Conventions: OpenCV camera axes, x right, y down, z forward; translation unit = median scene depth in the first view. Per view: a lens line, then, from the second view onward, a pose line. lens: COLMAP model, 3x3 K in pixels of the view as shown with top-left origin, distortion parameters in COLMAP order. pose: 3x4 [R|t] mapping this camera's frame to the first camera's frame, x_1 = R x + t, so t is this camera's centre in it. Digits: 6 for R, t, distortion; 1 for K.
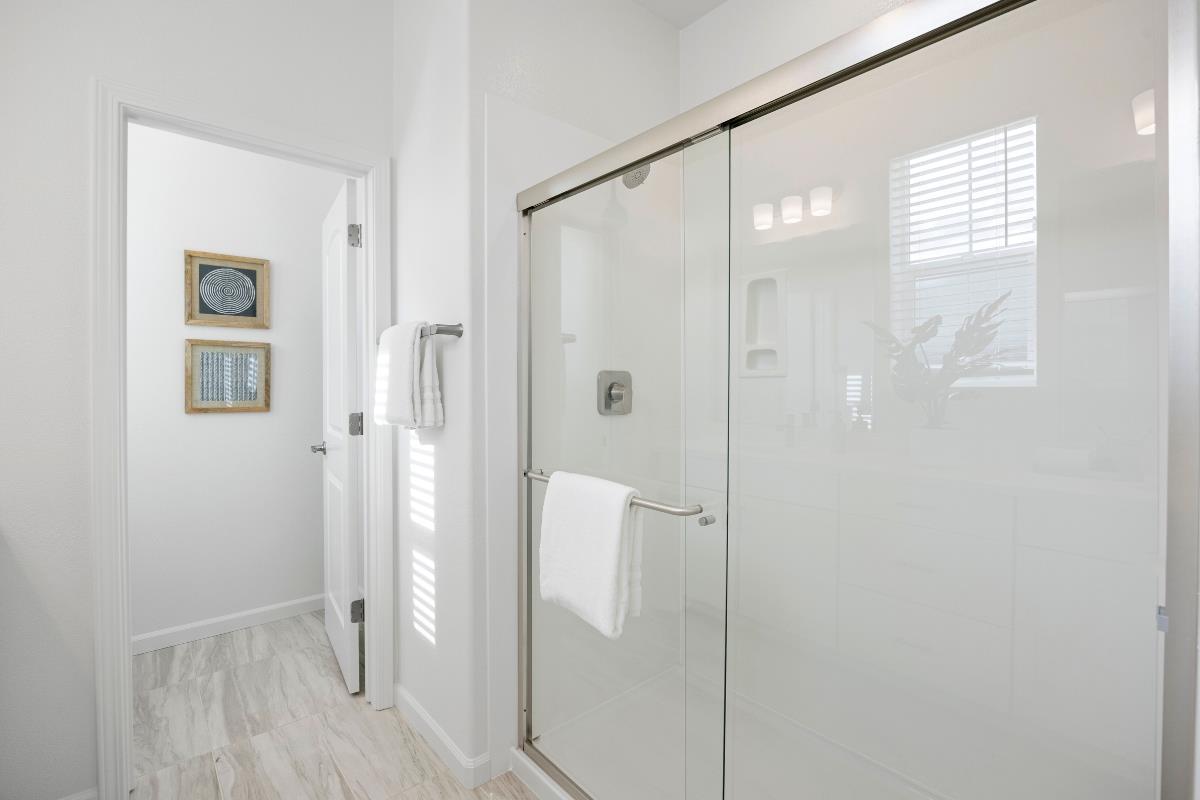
lens RADIAL K [[530.5, 0, 602.2], [0, 530.5, 388.9], [0, 0, 1]] dist [-0.019405, 0.000078]
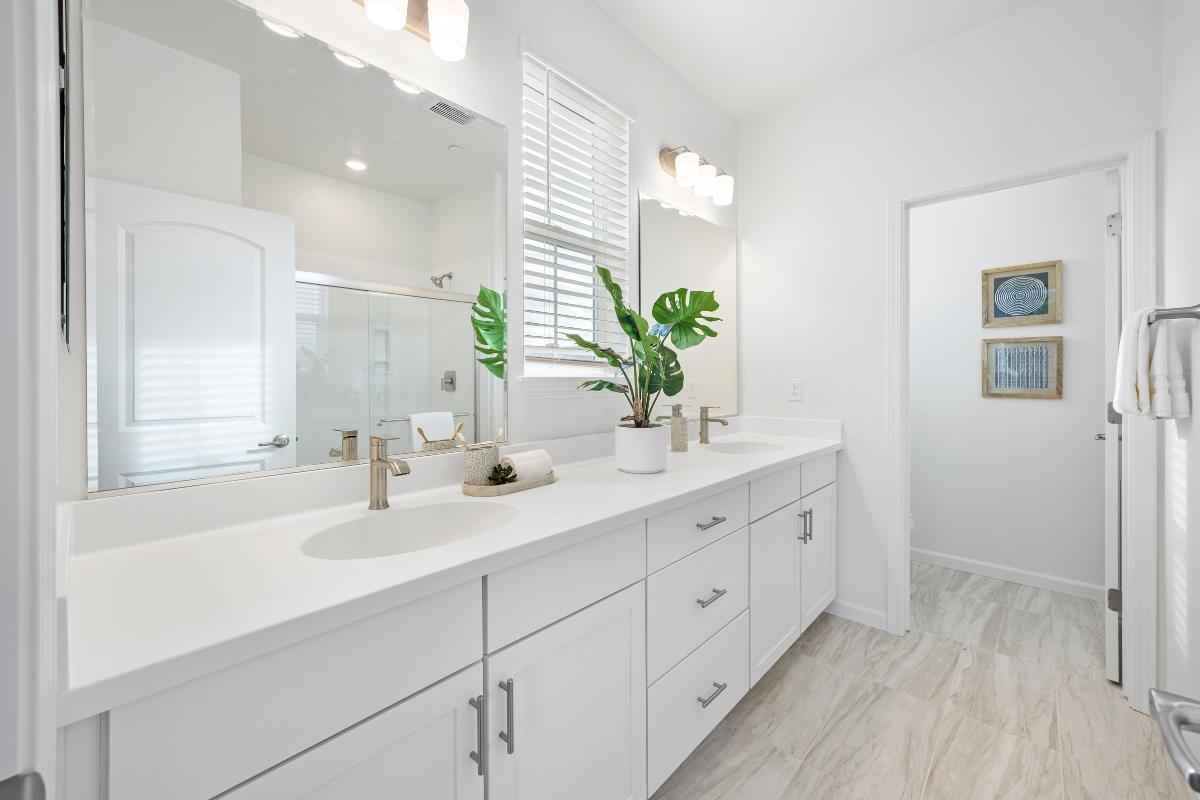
lens RADIAL K [[492.5, 0, 605.7], [0, 492.5, 383.9], [0, 0, 1]] dist [-0.000752, -0.000020]
pose [[0.118096, 0.010951, -0.992942, 0.303726], [-0.002338, 0.999939, 0.010750, 0.003638], [0.992999, 0.001052, 0.118114, -0.064885]]
